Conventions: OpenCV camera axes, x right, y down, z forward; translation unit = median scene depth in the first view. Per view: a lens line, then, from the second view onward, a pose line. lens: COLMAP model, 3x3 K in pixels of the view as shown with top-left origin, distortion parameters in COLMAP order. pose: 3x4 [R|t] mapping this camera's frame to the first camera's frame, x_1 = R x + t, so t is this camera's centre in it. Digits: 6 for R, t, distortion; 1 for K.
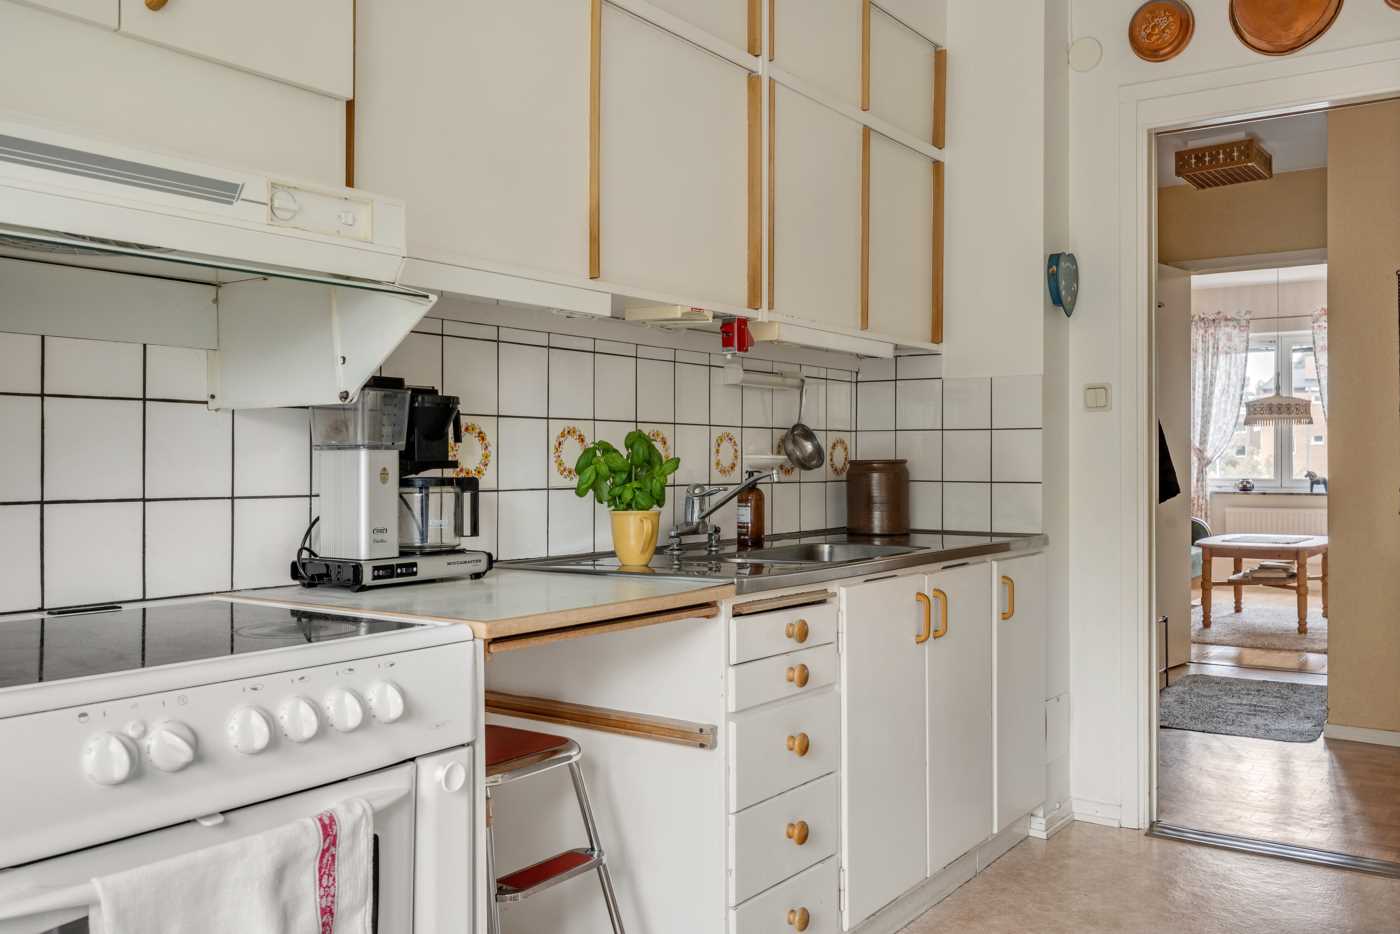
lens RADIAL K [[1182.7, 0, 707.2], [0, 1182.7, 465.3], [0, 0, 1]] dist [-0.002064, -0.009774]
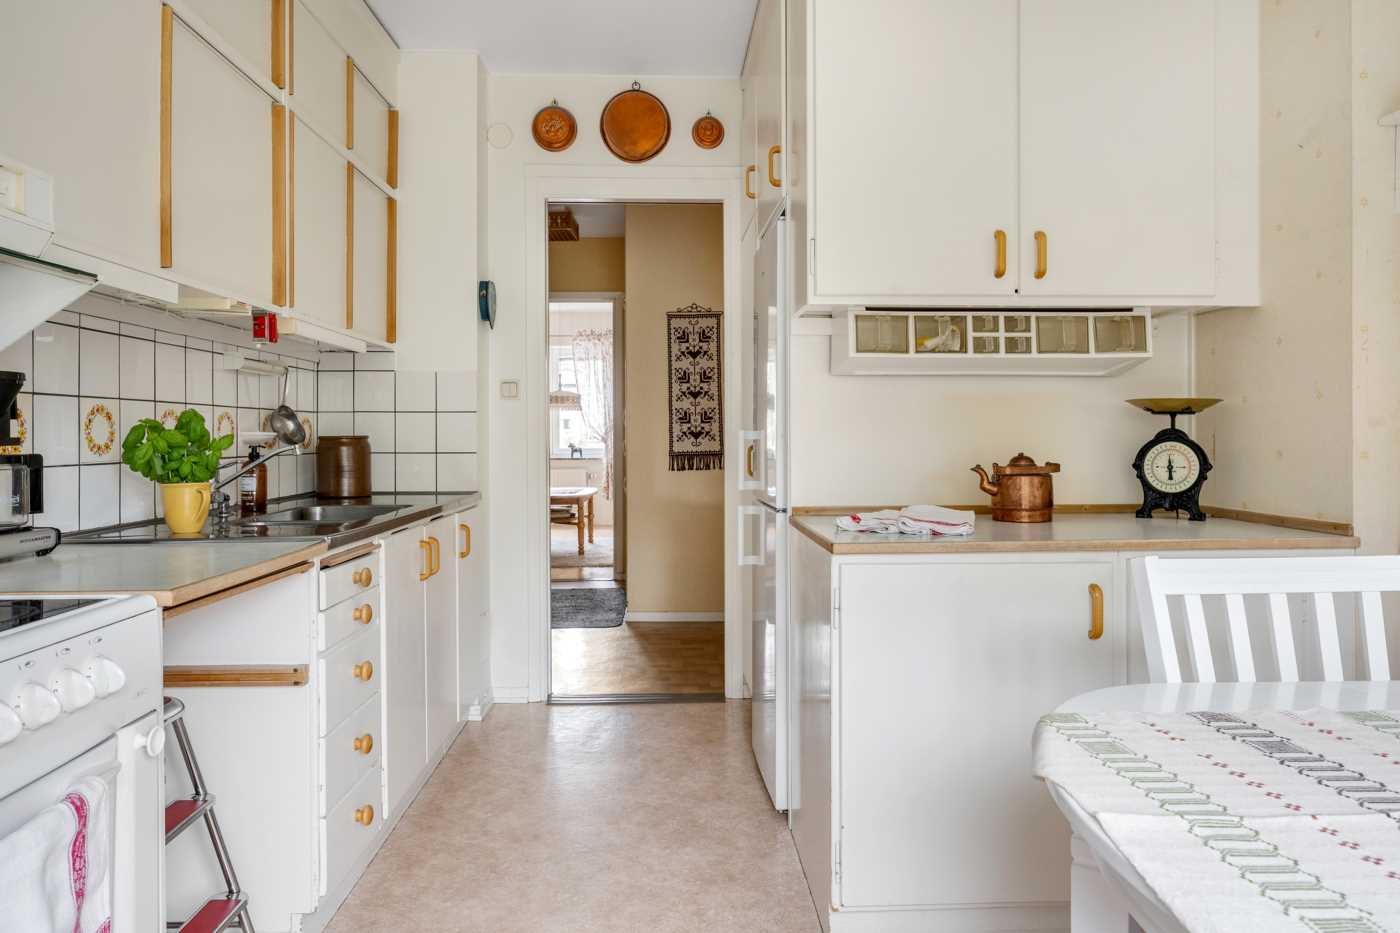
lens RADIAL K [[919.0, 0, 687.0], [0, 919.0, 440.6], [0, 0, 1]] dist [-0.007742, -0.000345]
pose [[0.801754, -0.005035, 0.597633, -0.158297], [0.004386, 0.999987, 0.002541, -0.000663], [-0.597638, 0.000584, 0.801766, 0.035620]]
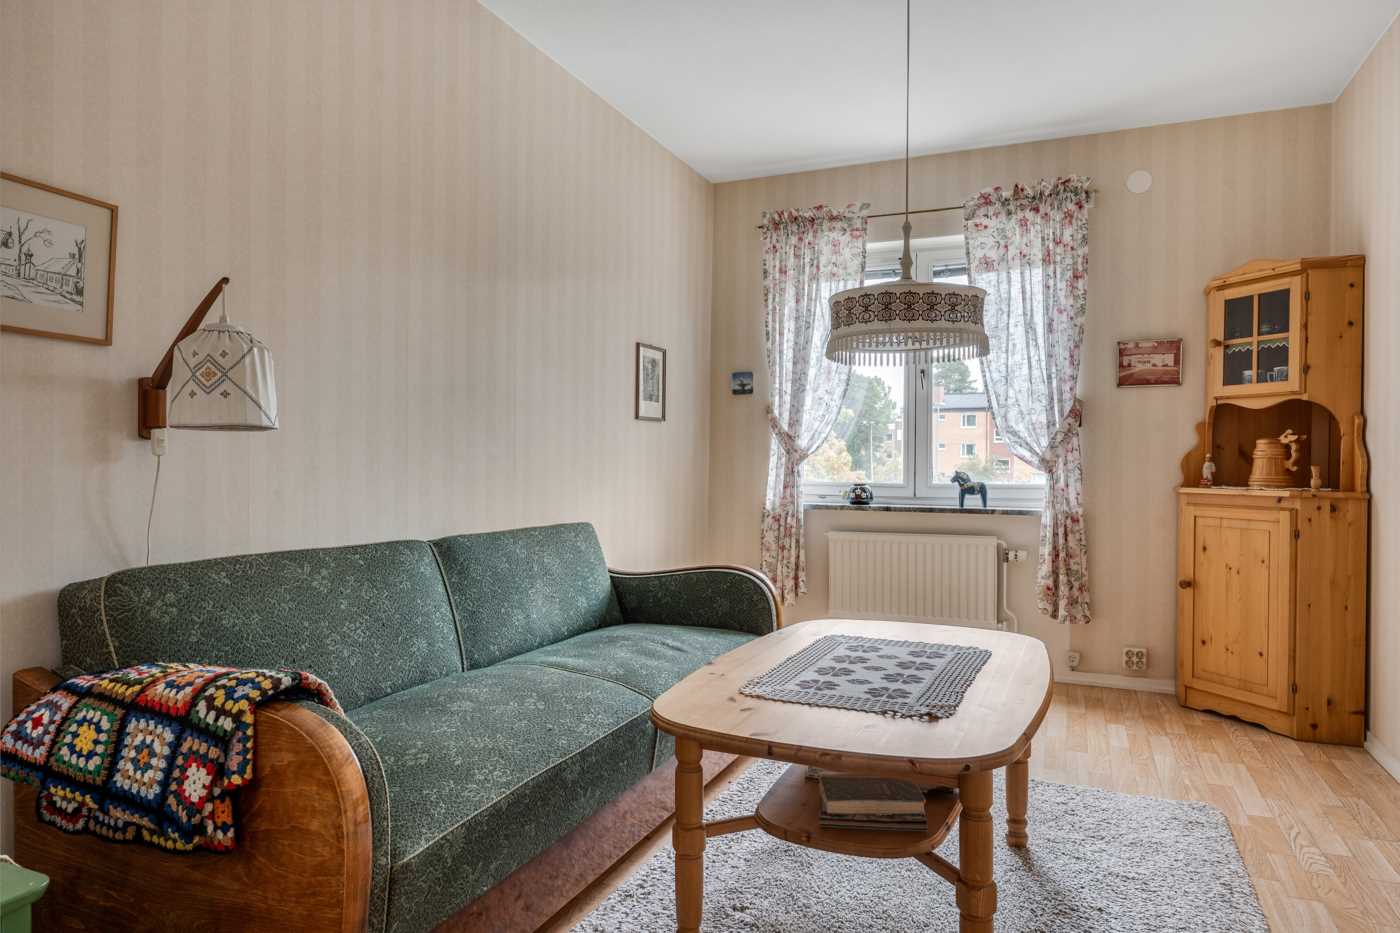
lens RADIAL K [[919.0, 0, 690.0], [0, 919.0, 472.4], [0, 0, 1]] dist [-0.007742, -0.000345]
pose [[0.977693, 0.005231, 0.209973, 0.900184], [-0.006370, 0.999968, 0.004749, 0.012587], [-0.209942, -0.005980, 0.977696, 1.849063]]
